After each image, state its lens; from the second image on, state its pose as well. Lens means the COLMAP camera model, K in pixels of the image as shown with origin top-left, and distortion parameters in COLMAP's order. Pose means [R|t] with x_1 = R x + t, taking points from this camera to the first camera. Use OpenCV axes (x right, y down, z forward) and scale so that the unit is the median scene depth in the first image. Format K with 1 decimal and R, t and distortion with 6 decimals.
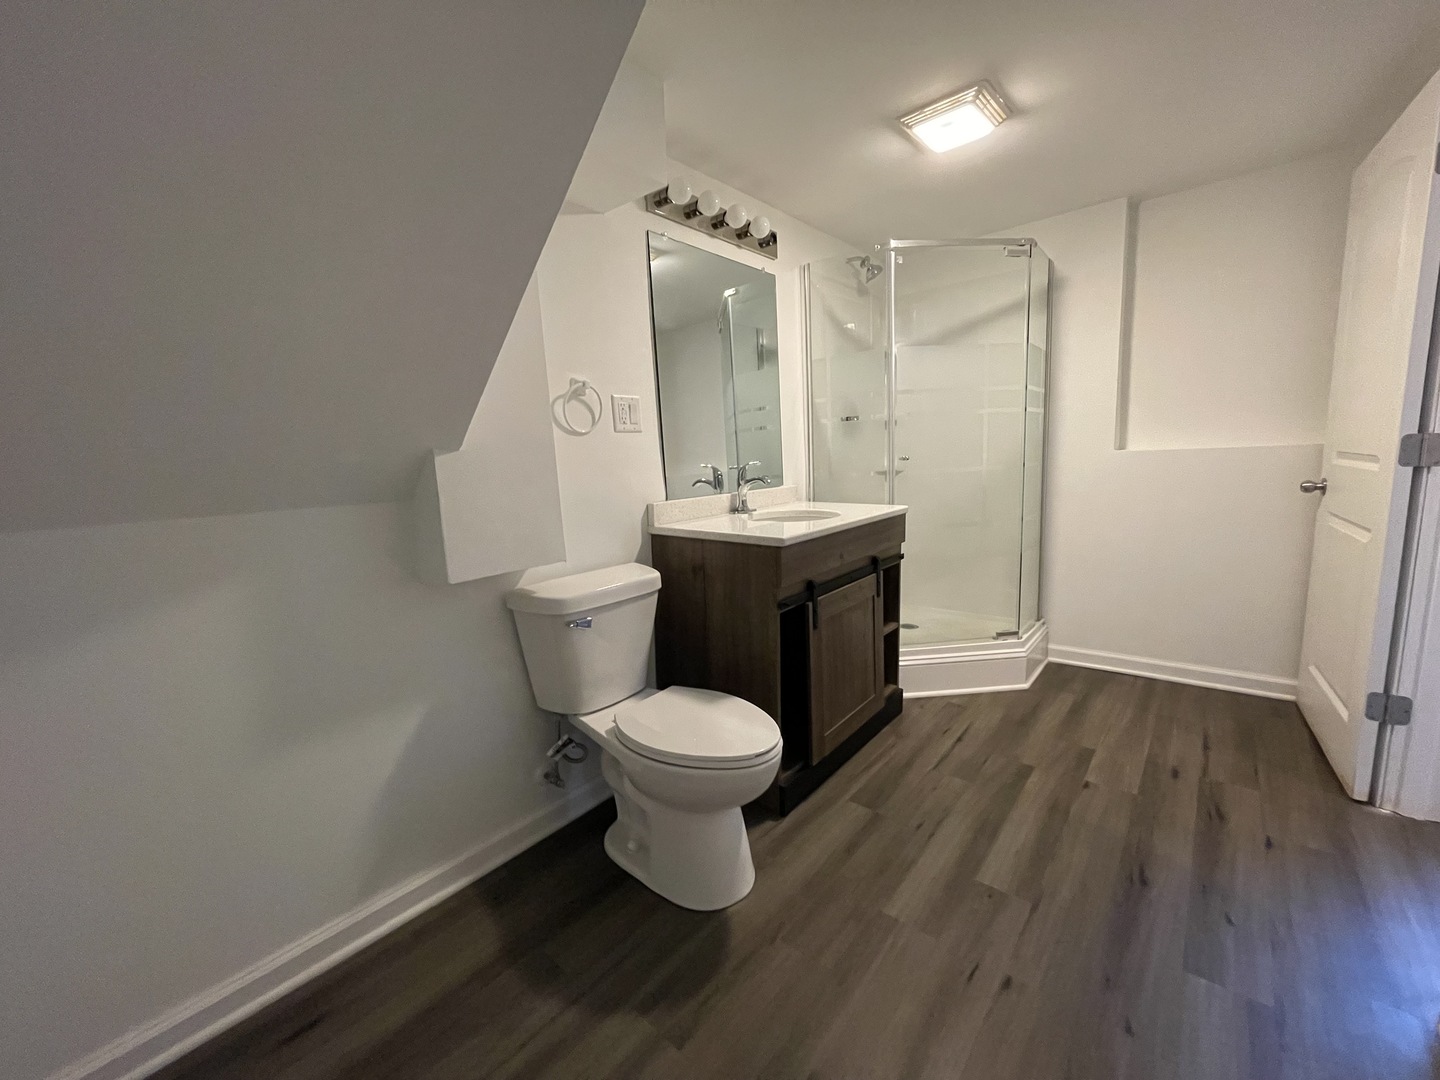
lens RADIAL K [[581.6, 0, 708.2], [0, 581.6, 542.9], [0, 0, 1]] dist [-0.002829, 0.000335]
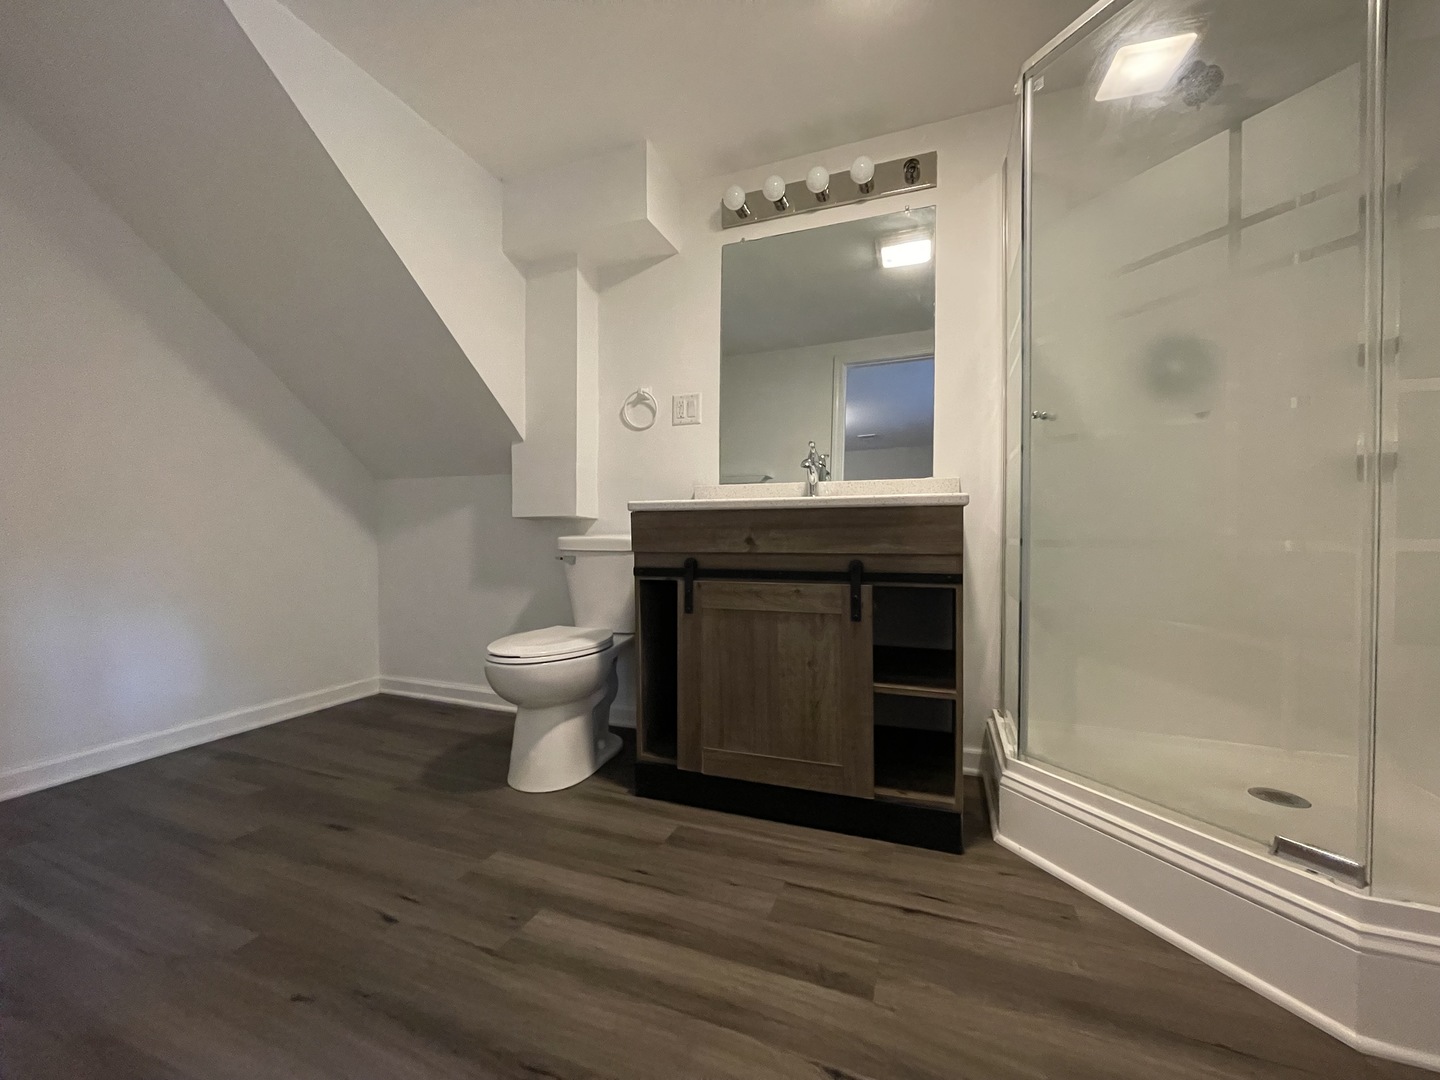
lens RADIAL K [[581.6, 0, 708.2], [0, 581.6, 542.9], [0, 0, 1]] dist [-0.002829, 0.000335]
pose [[0.325423, 0.060139, -0.943654, 1.026662], [-0.155897, 0.987731, 0.009186, 0.027688], [0.932629, 0.144123, 0.330806, 0.709298]]
